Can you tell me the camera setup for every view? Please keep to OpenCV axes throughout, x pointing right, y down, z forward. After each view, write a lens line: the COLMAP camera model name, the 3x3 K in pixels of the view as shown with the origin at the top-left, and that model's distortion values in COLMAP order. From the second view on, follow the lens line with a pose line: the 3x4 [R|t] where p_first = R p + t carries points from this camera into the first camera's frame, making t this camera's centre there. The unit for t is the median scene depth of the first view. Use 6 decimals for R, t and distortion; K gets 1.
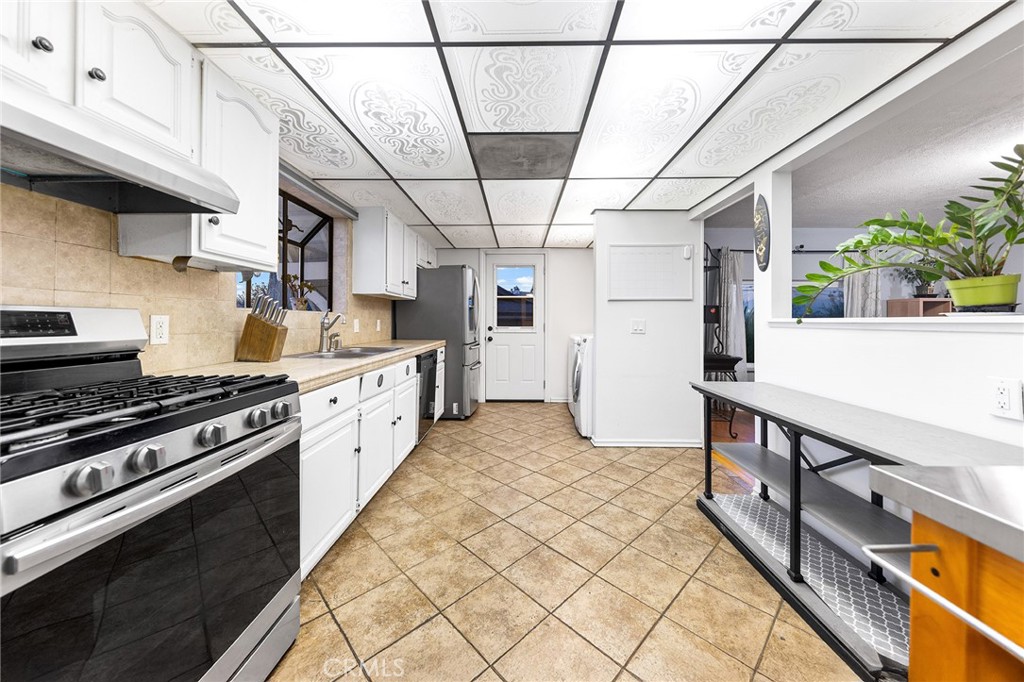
lens RADIAL K [[360.0, 0, 517.9], [0, 360.0, 318.1], [0, 0, 1]] dist [0.006669, -0.000626]
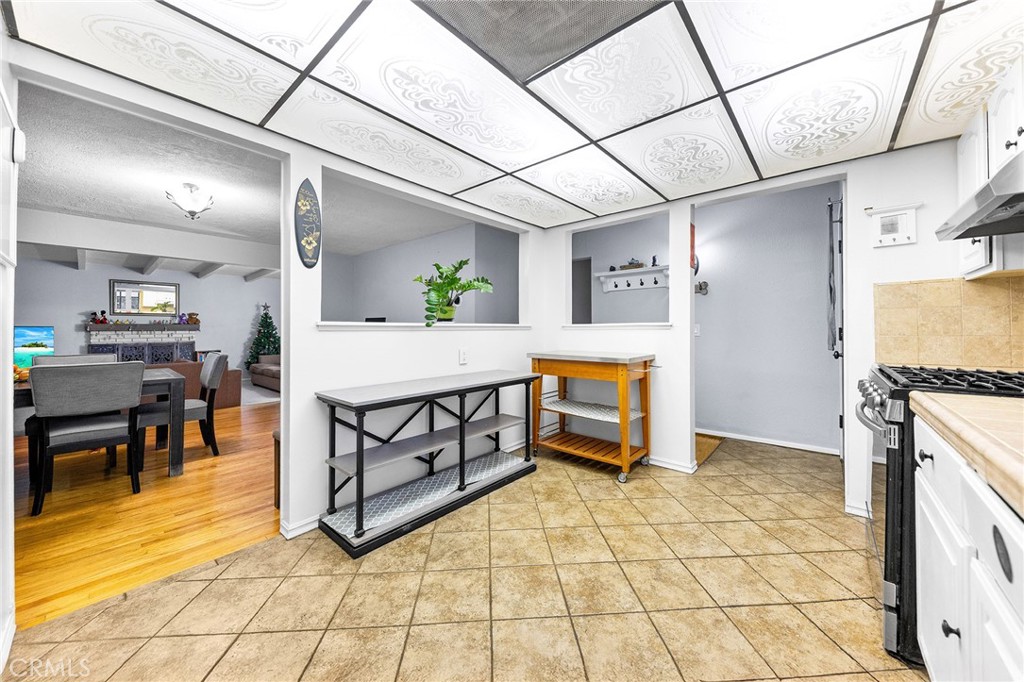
lens RADIAL K [[360.0, 0, 509.5], [0, 360.0, 324.3], [0, 0, 1]] dist [0.006669, -0.000626]
pose [[-0.757442, 0.003146, 0.652895, -0.346460], [-0.008149, 0.999865, -0.014272, 0.022463], [-0.652852, -0.016131, -0.757314, 1.736835]]
